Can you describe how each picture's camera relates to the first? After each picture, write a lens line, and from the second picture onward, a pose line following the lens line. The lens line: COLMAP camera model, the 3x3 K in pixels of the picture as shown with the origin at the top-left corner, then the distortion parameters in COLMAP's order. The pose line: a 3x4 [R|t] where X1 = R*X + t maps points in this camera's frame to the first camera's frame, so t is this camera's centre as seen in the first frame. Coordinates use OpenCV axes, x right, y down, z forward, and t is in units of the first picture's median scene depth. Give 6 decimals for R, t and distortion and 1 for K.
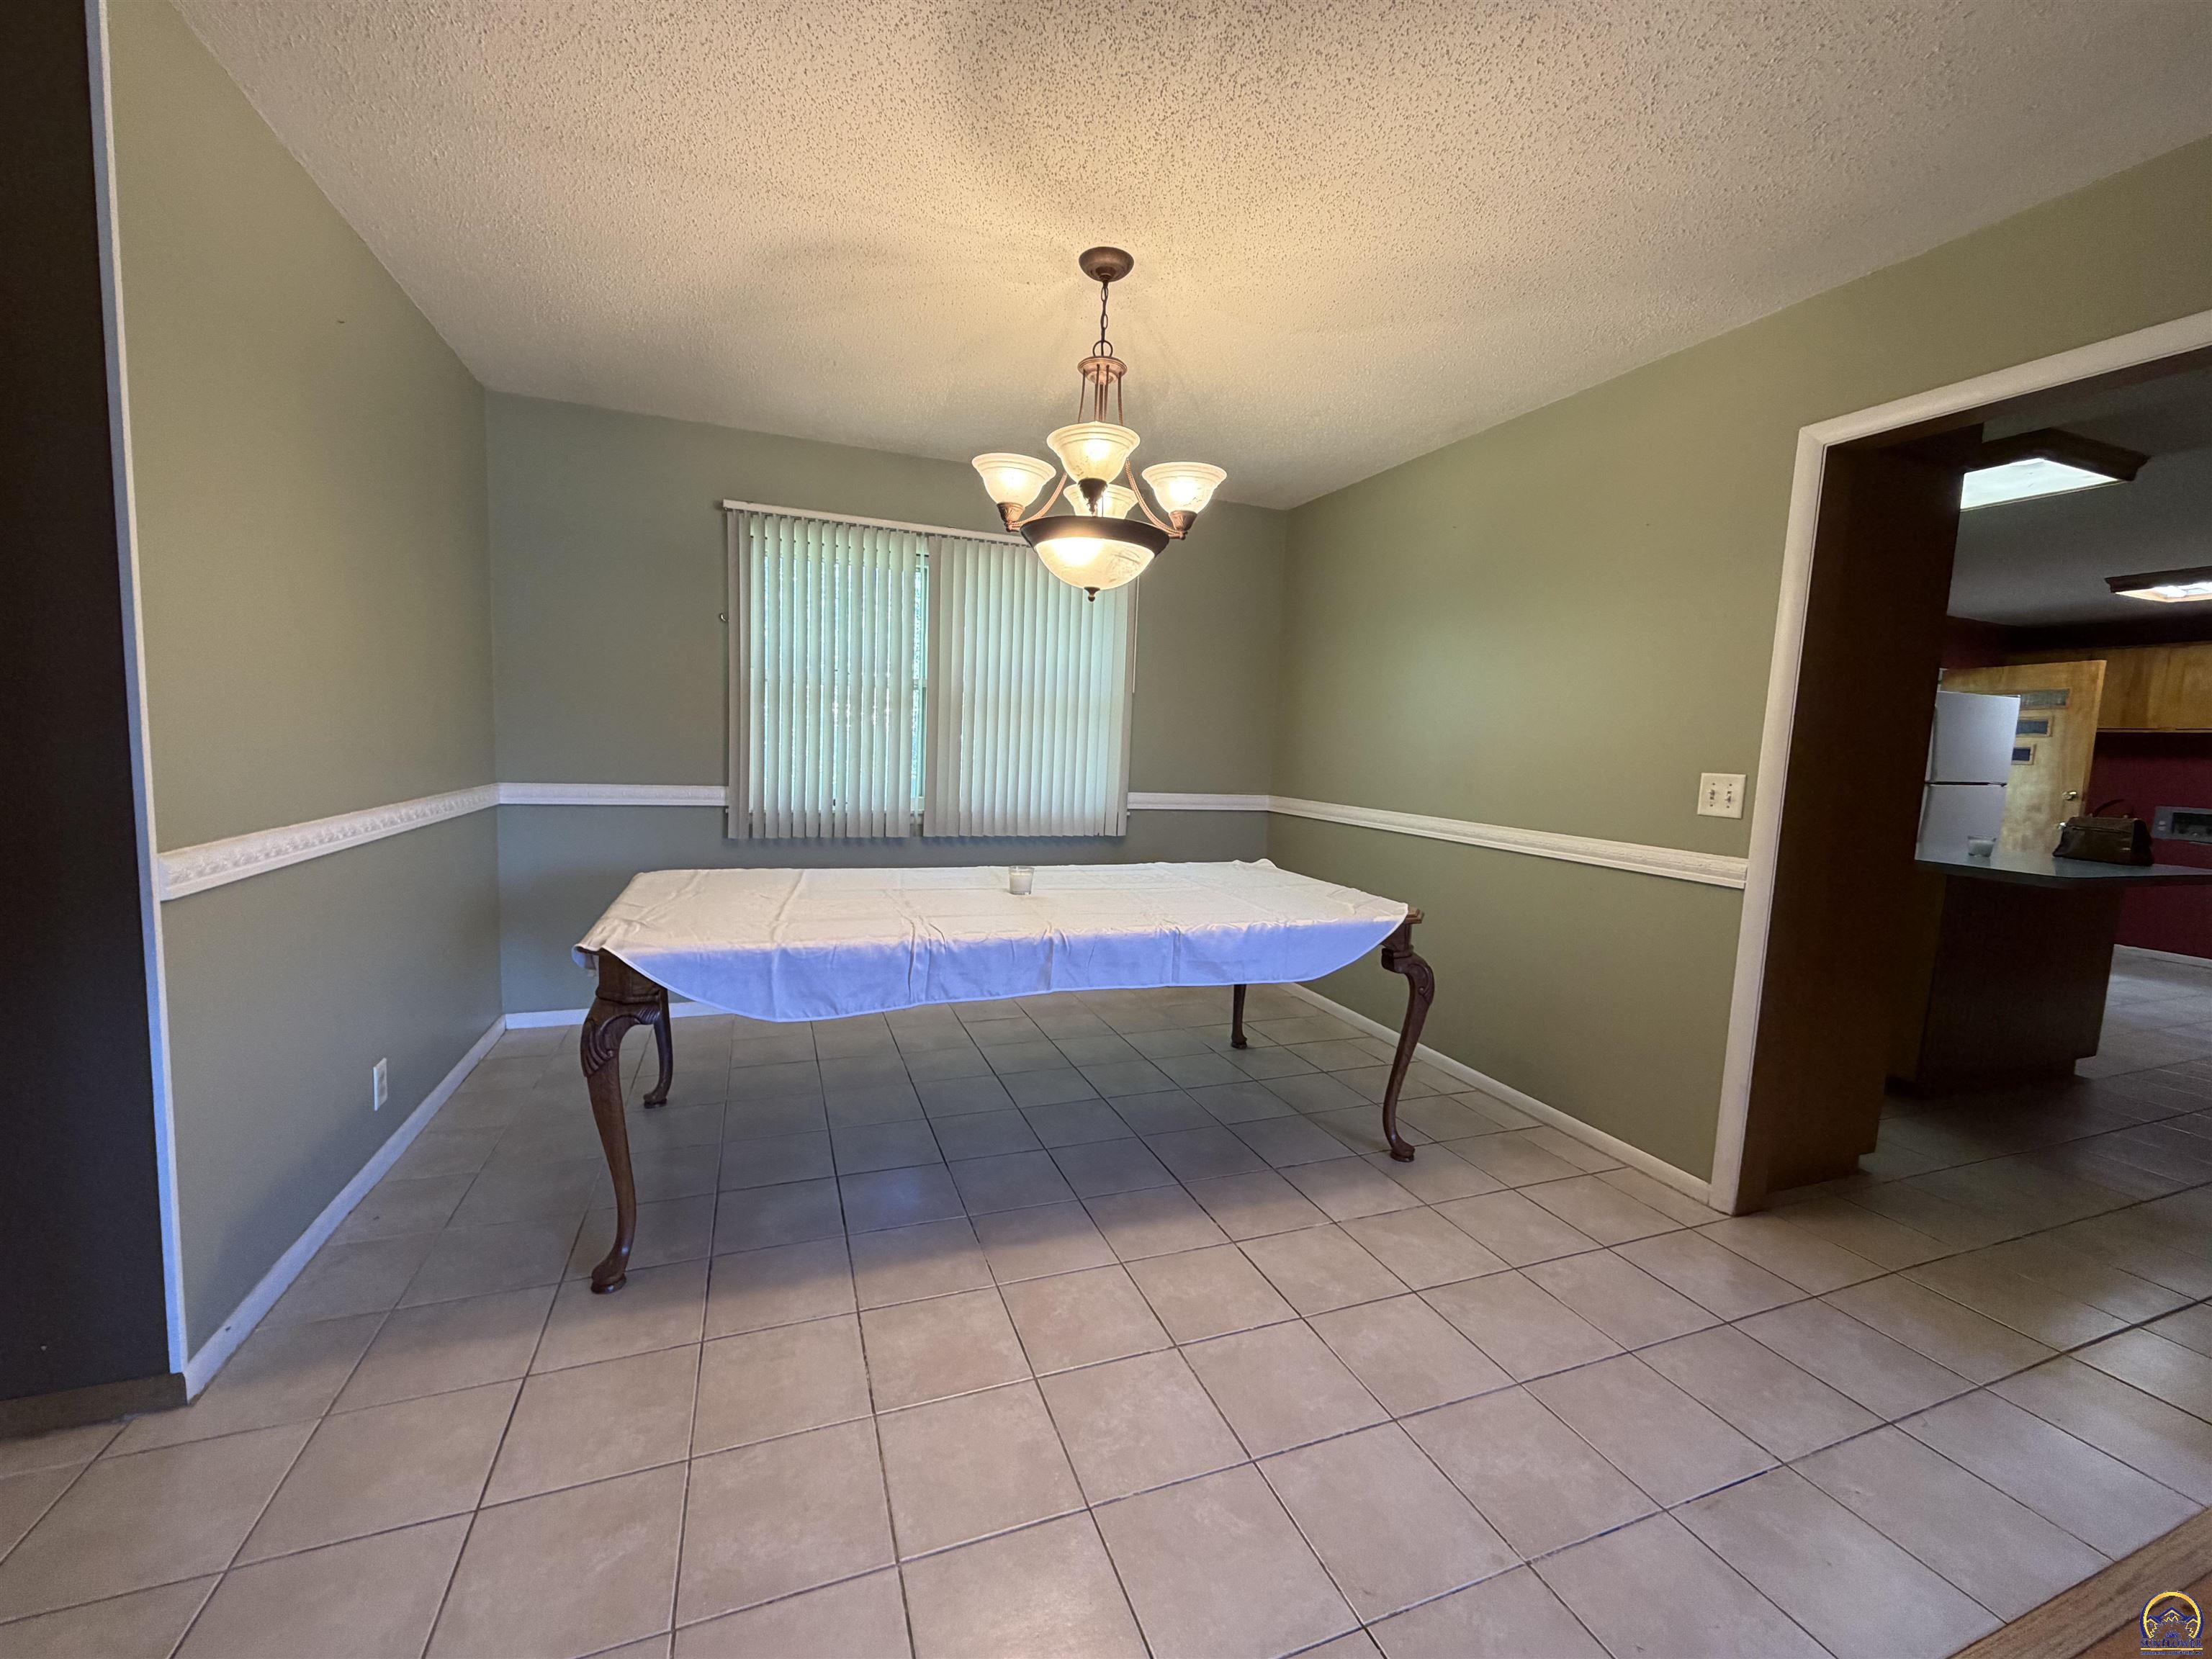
lens RADIAL K [[876.8, 0, 1099.7], [0, 876.8, 821.8], [0, 0, 1]] dist [-0.000286, 0.000177]
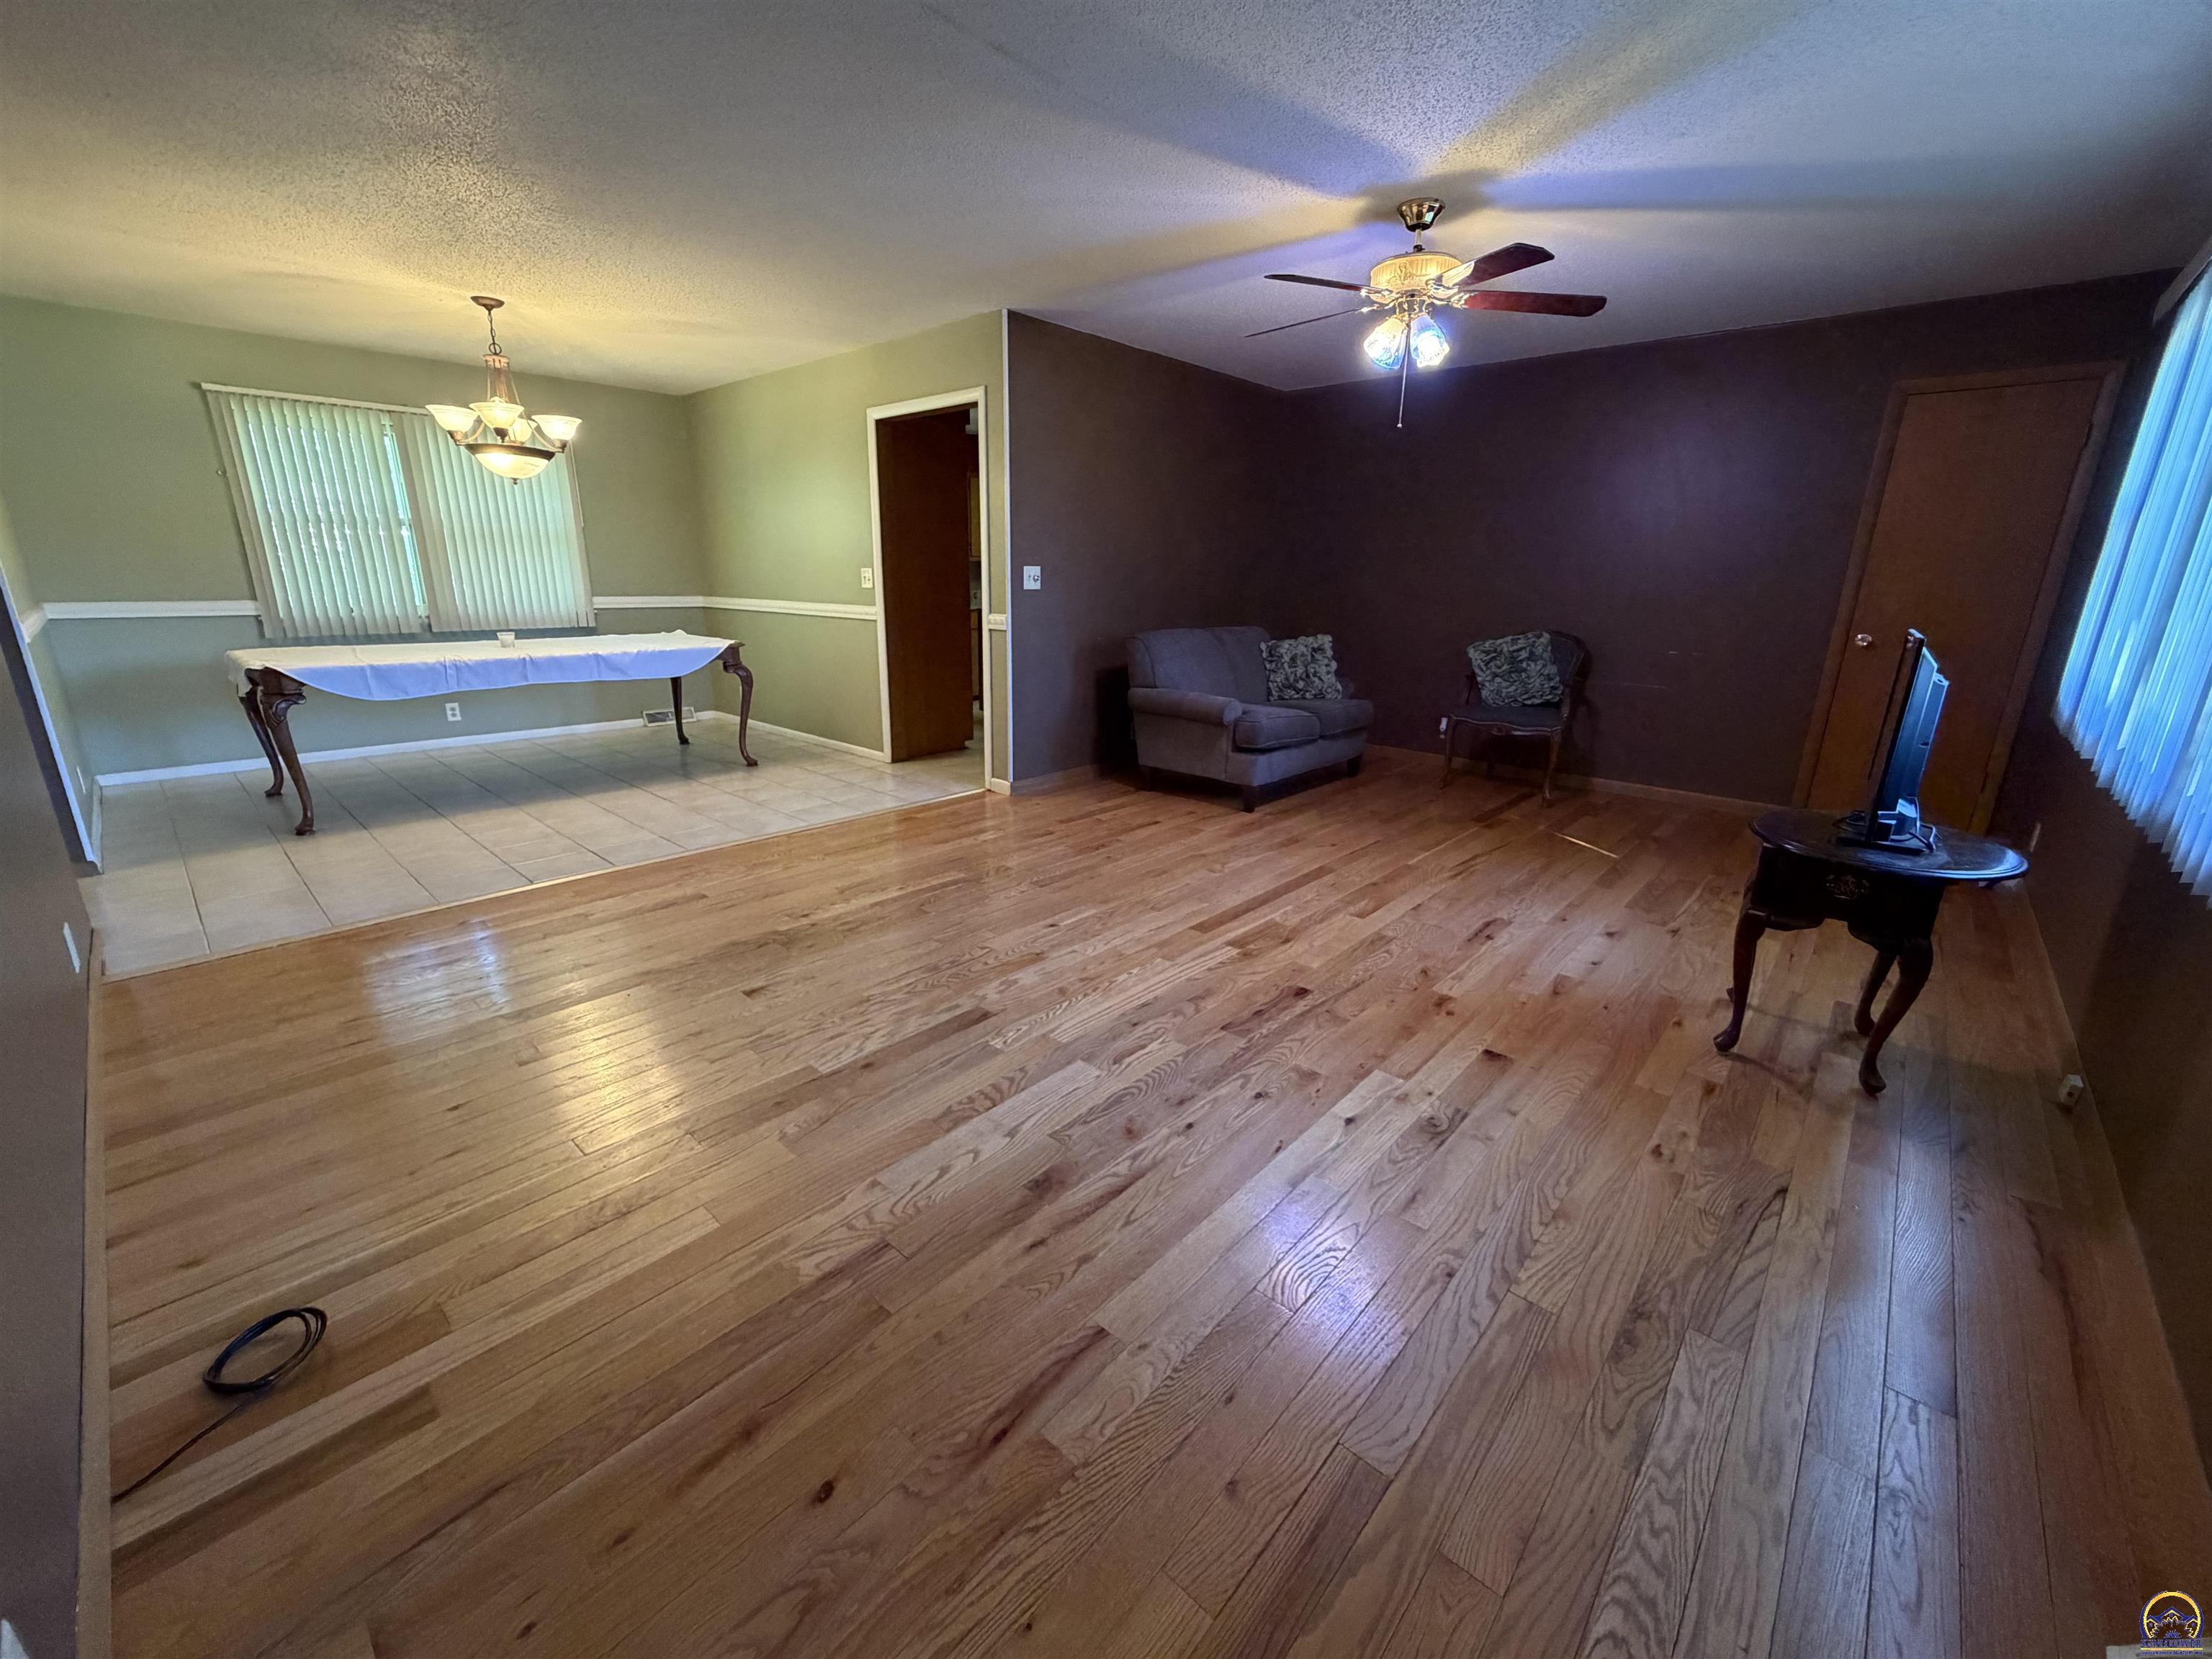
lens RADIAL K [[876.8, 0, 1099.7], [0, 876.8, 821.8], [0, 0, 1]] dist [-0.000286, 0.000177]
pose [[0.892679, -0.148980, 0.425357, 0.175423], [0.062835, 0.975708, 0.209870, 0.128202], [-0.446291, -0.160620, 0.880355, -1.196313]]
